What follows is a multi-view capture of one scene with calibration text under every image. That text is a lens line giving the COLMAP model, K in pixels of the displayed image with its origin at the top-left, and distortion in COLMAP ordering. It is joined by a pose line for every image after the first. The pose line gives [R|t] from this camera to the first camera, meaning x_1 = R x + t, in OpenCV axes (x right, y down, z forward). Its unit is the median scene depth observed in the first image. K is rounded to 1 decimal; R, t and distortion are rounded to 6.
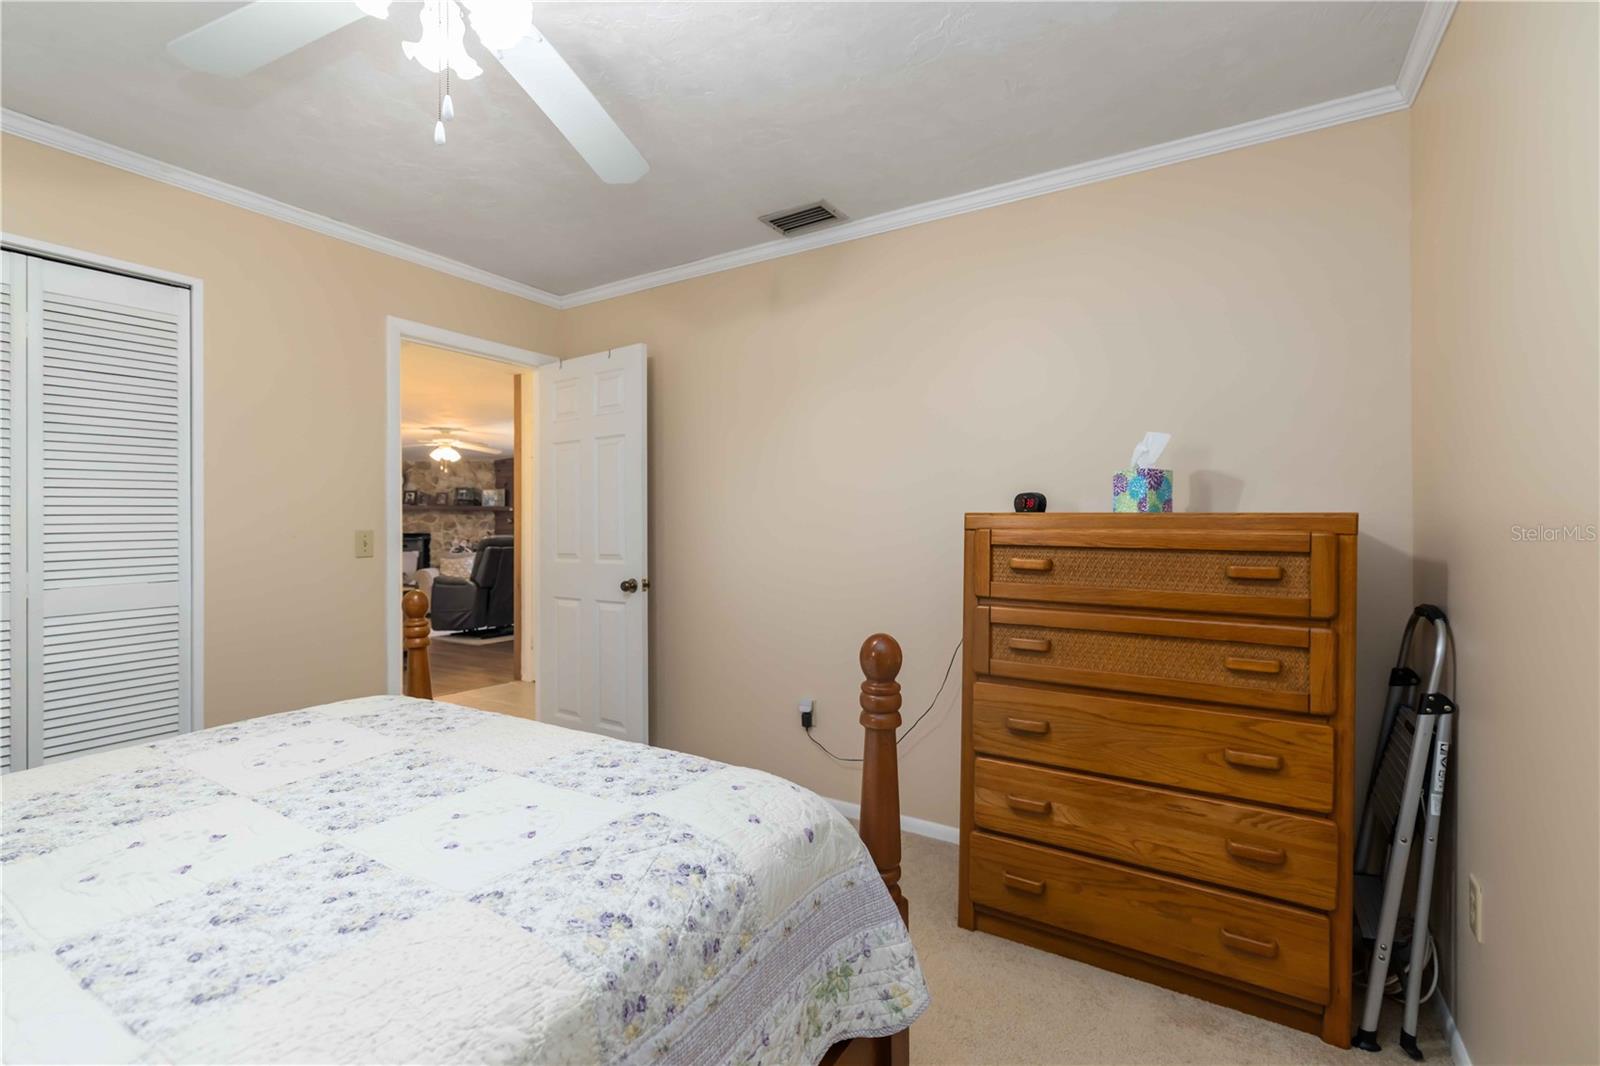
lens RADIAL K [[695.4, 0, 811.0], [0, 695.4, 532.5], [0, 0, 1]] dist [0.000298, 0.001559]
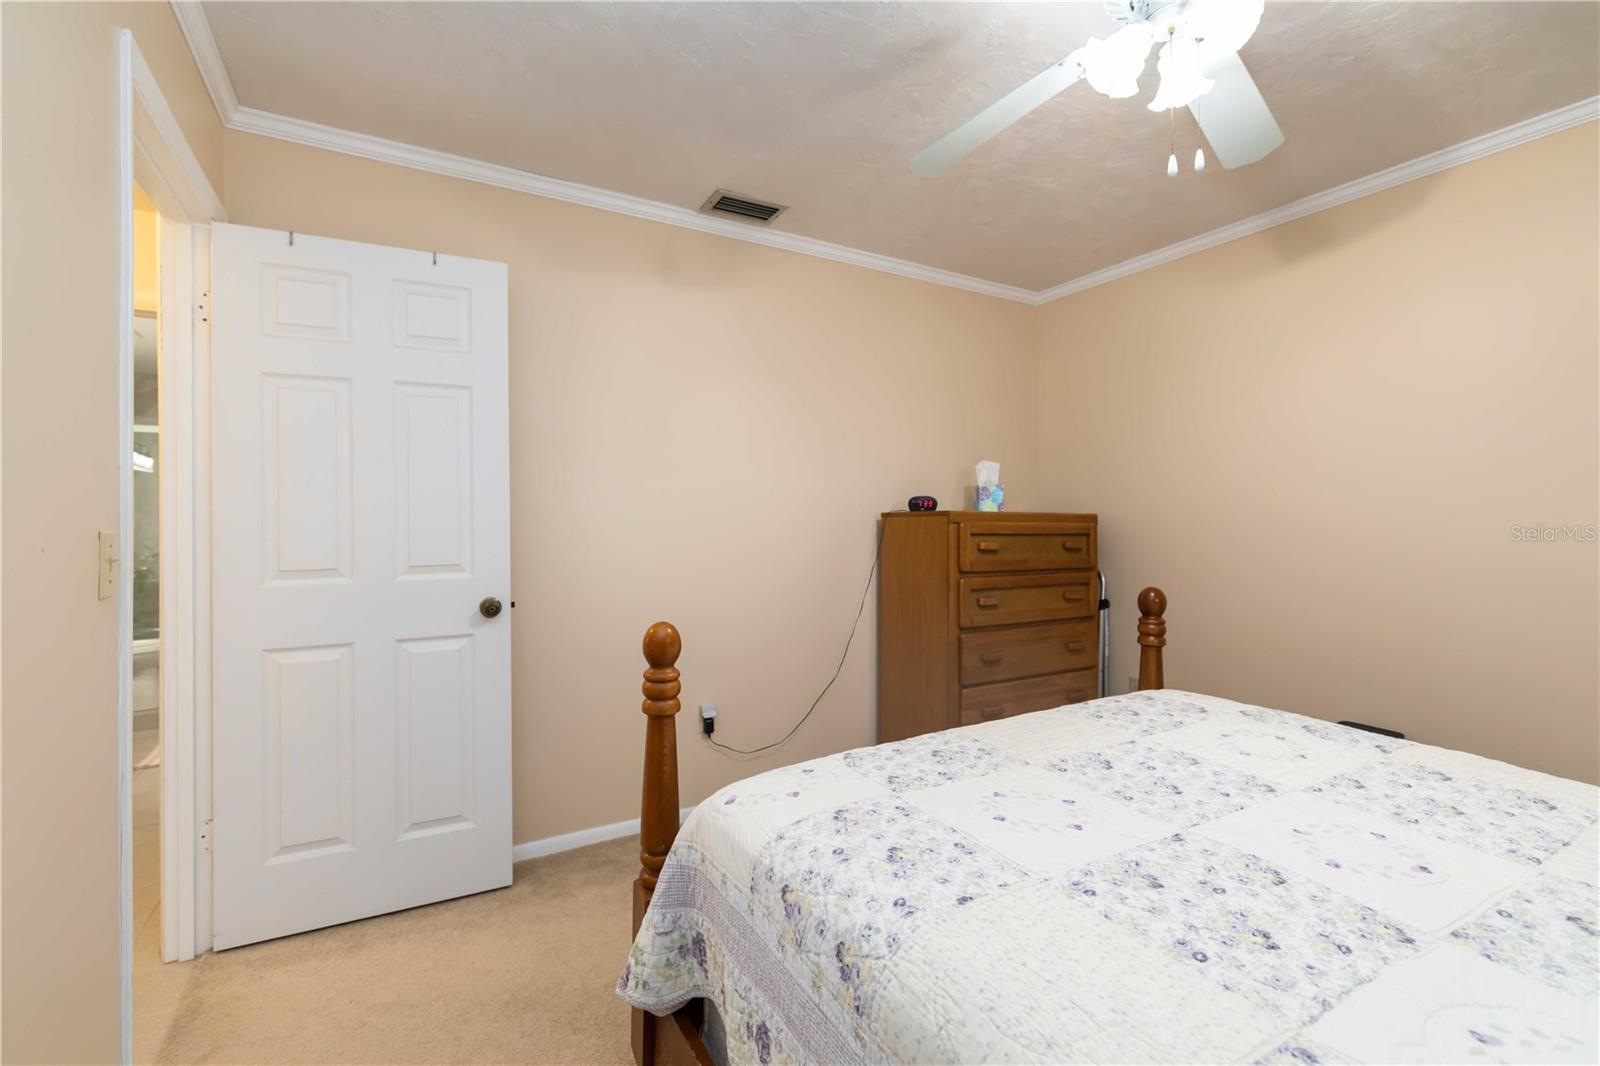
lens RADIAL K [[695.4, 0, 795.9], [0, 695.4, 527.1], [0, 0, 1]] dist [0.000298, 0.001559]
pose [[0.486343, -0.008177, 0.873730, -1.085598], [0.011028, 0.999934, 0.003220, -0.004571], [-0.873699, 0.008069, 0.486401, 0.600526]]
